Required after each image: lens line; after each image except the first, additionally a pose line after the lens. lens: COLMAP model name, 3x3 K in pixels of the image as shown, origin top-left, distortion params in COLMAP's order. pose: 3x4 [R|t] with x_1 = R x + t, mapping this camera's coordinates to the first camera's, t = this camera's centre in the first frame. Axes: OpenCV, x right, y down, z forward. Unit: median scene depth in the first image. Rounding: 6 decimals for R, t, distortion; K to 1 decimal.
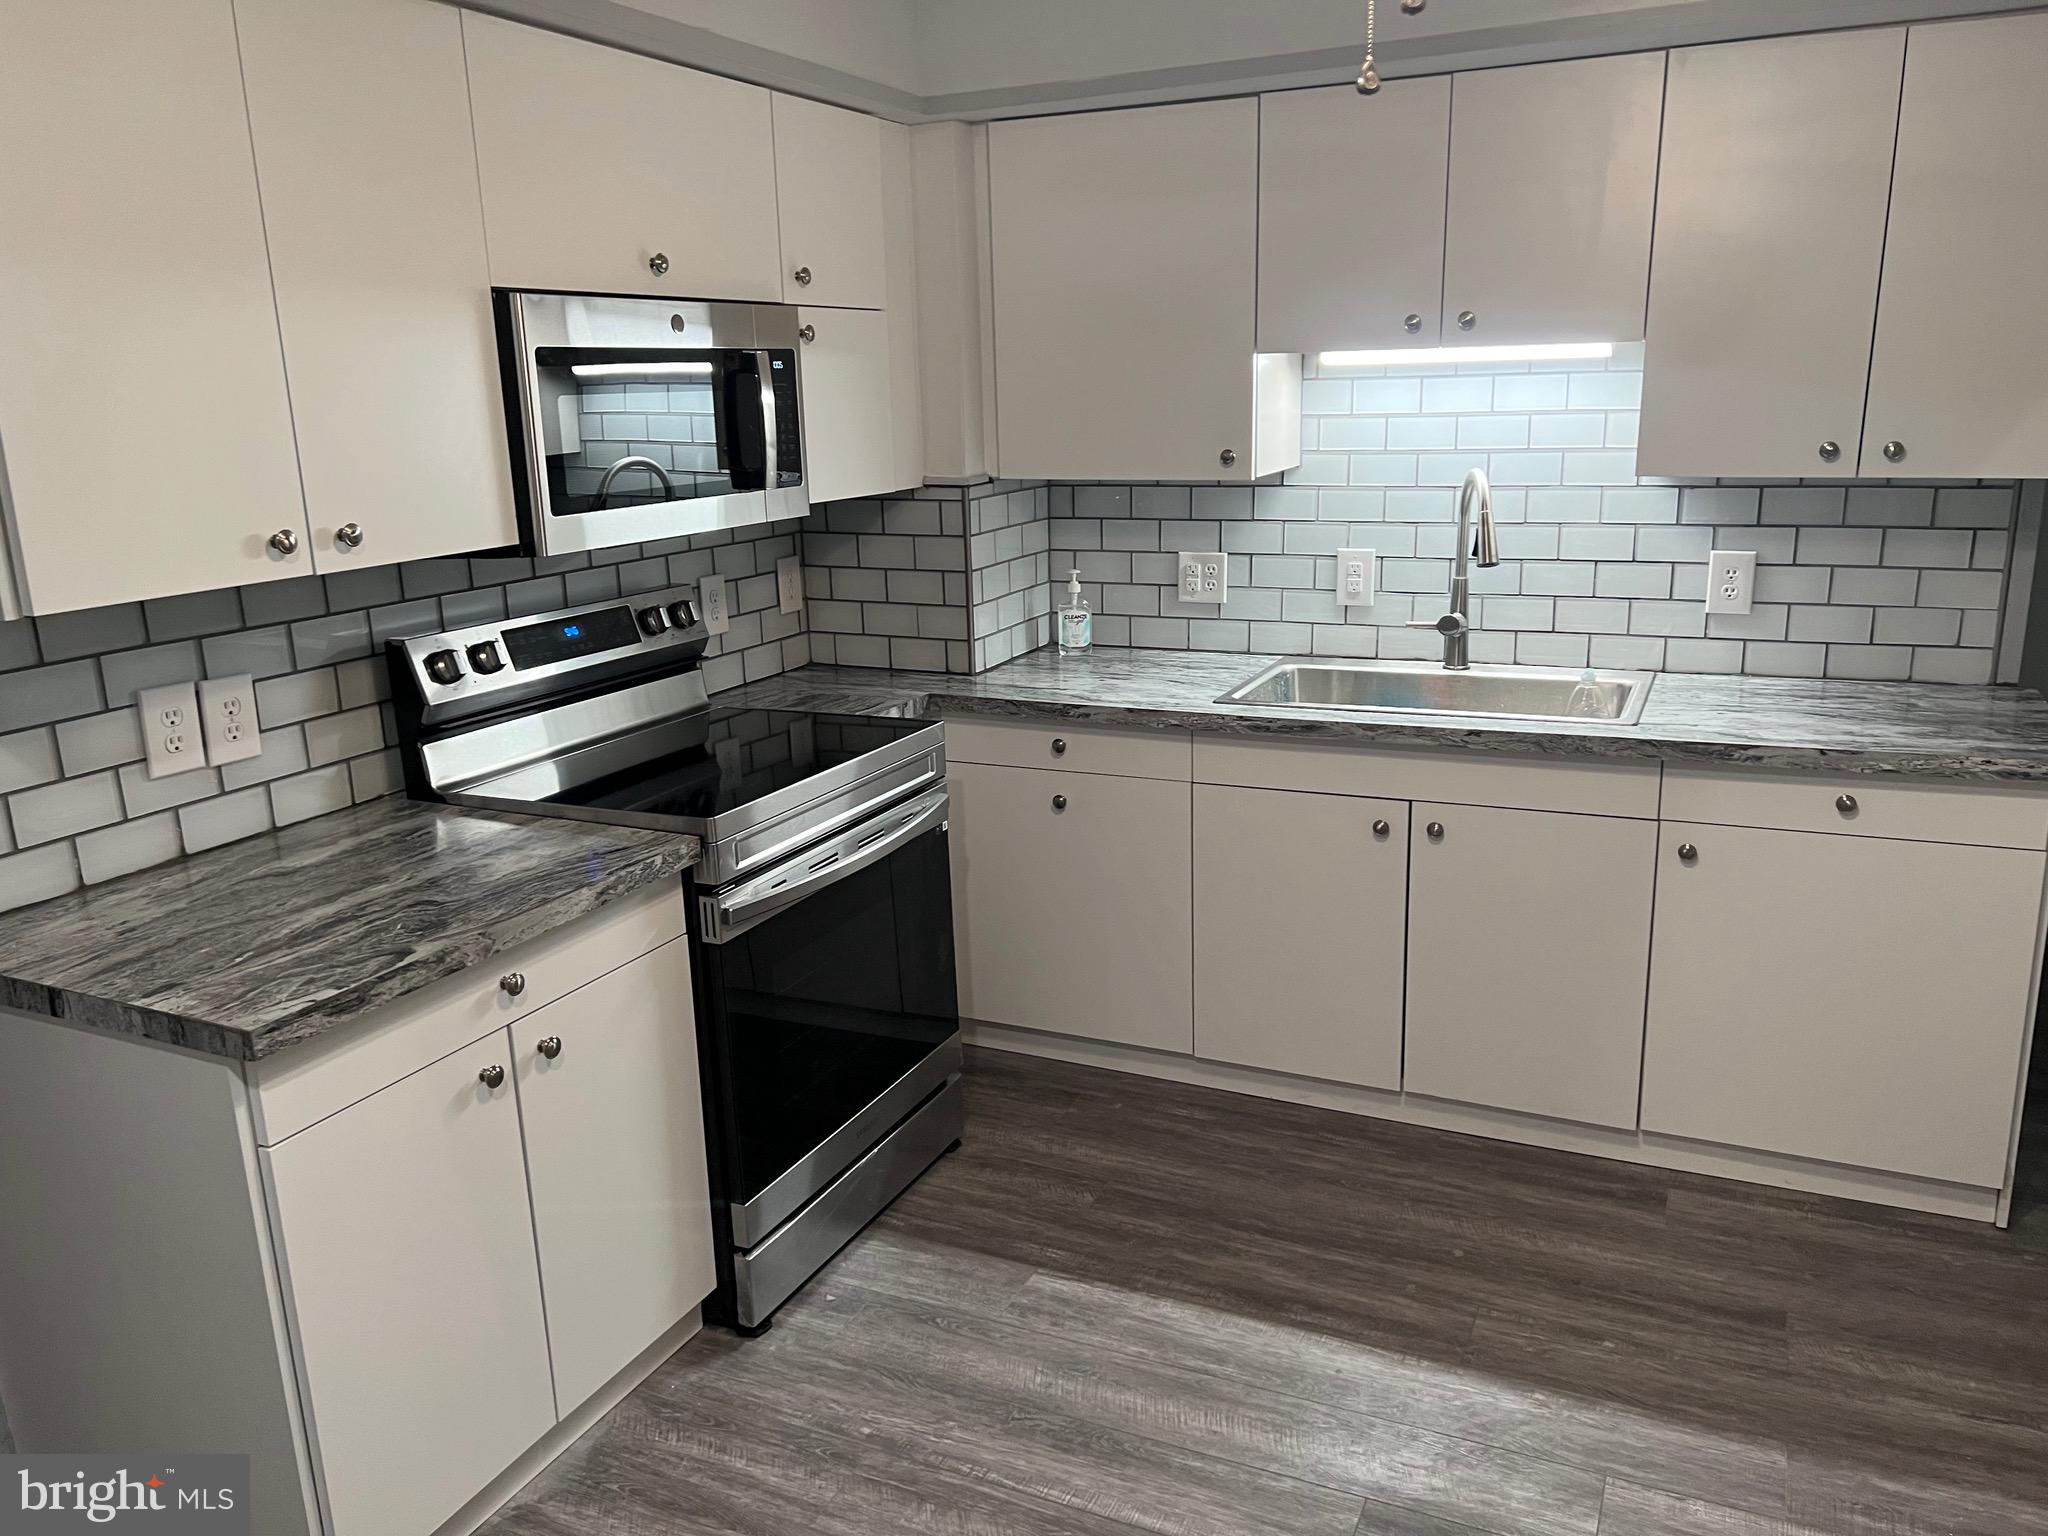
lens RADIAL K [[1523.0, 0, 1034.7], [0, 1523.0, 777.4], [0, 0, 1]] dist [0.069656, -0.079448]
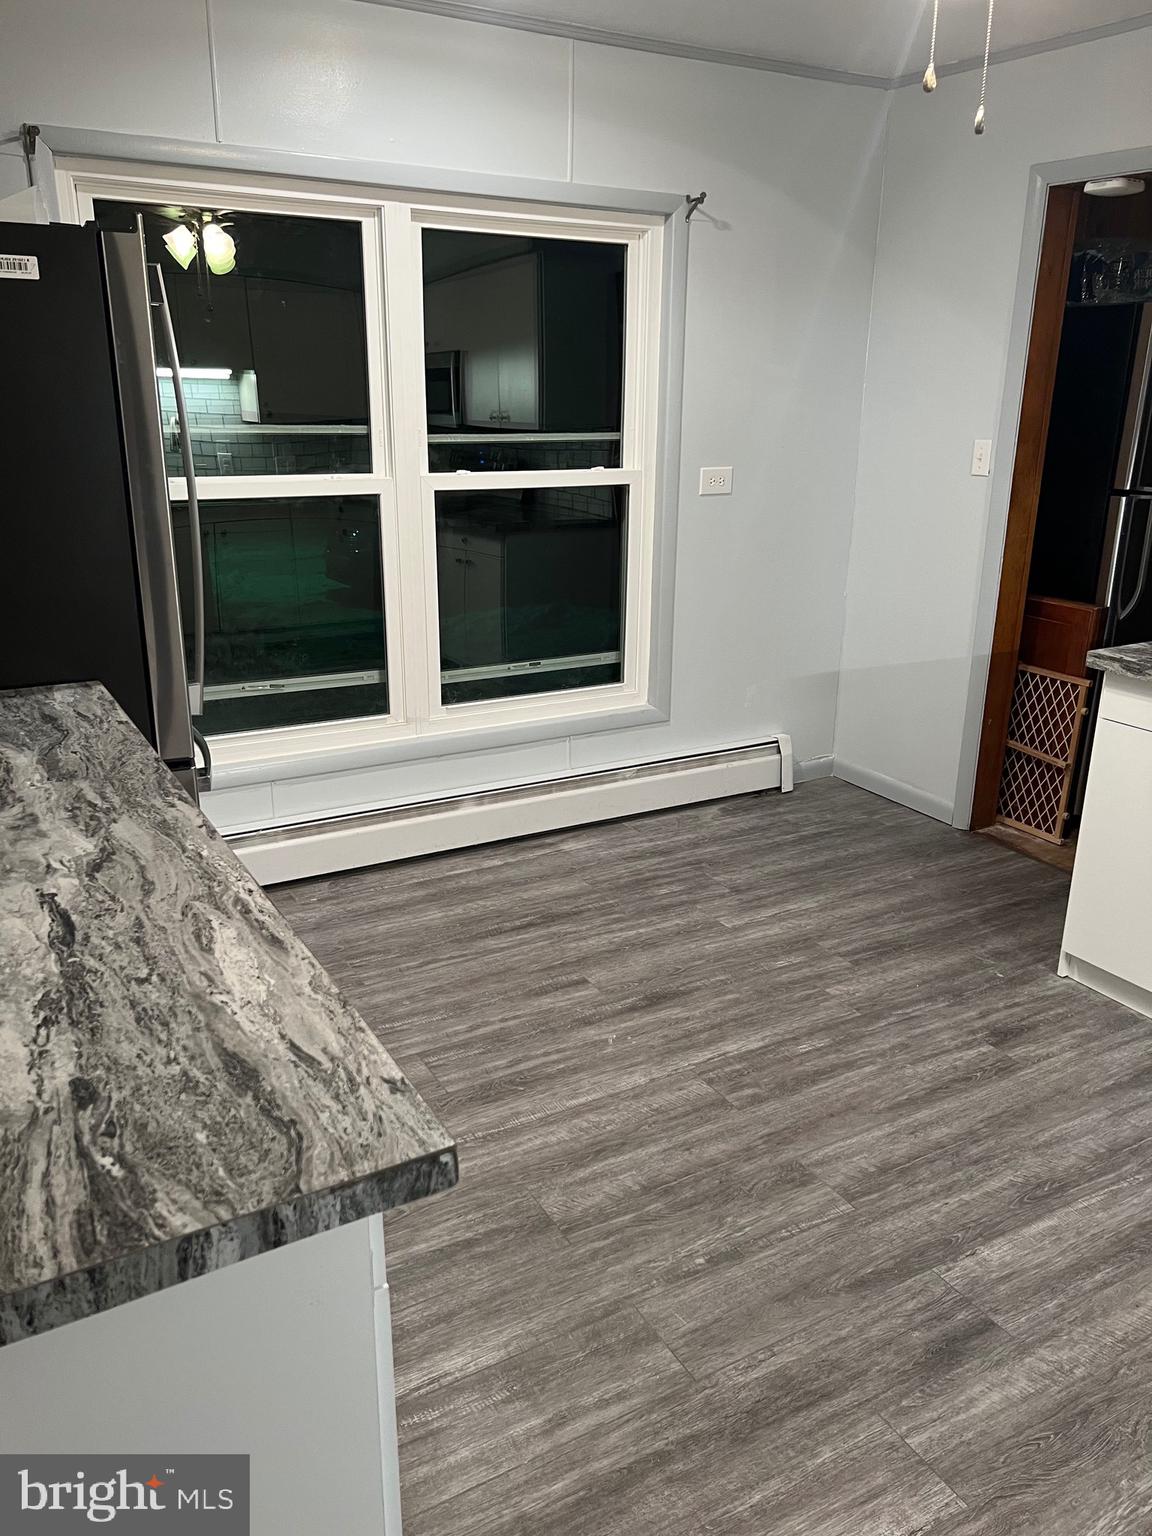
lens RADIAL K [[1160.5, 0, 572.9], [0, 1160.5, 774.2], [0, 0, 1]] dist [0.048650, -0.056762]
pose [[-0.571562, 0.278275, -0.771932, 0.734649], [-0.196777, 0.866807, 0.458176, -0.178567], [0.796615, 0.413774, -0.440676, 0.722896]]
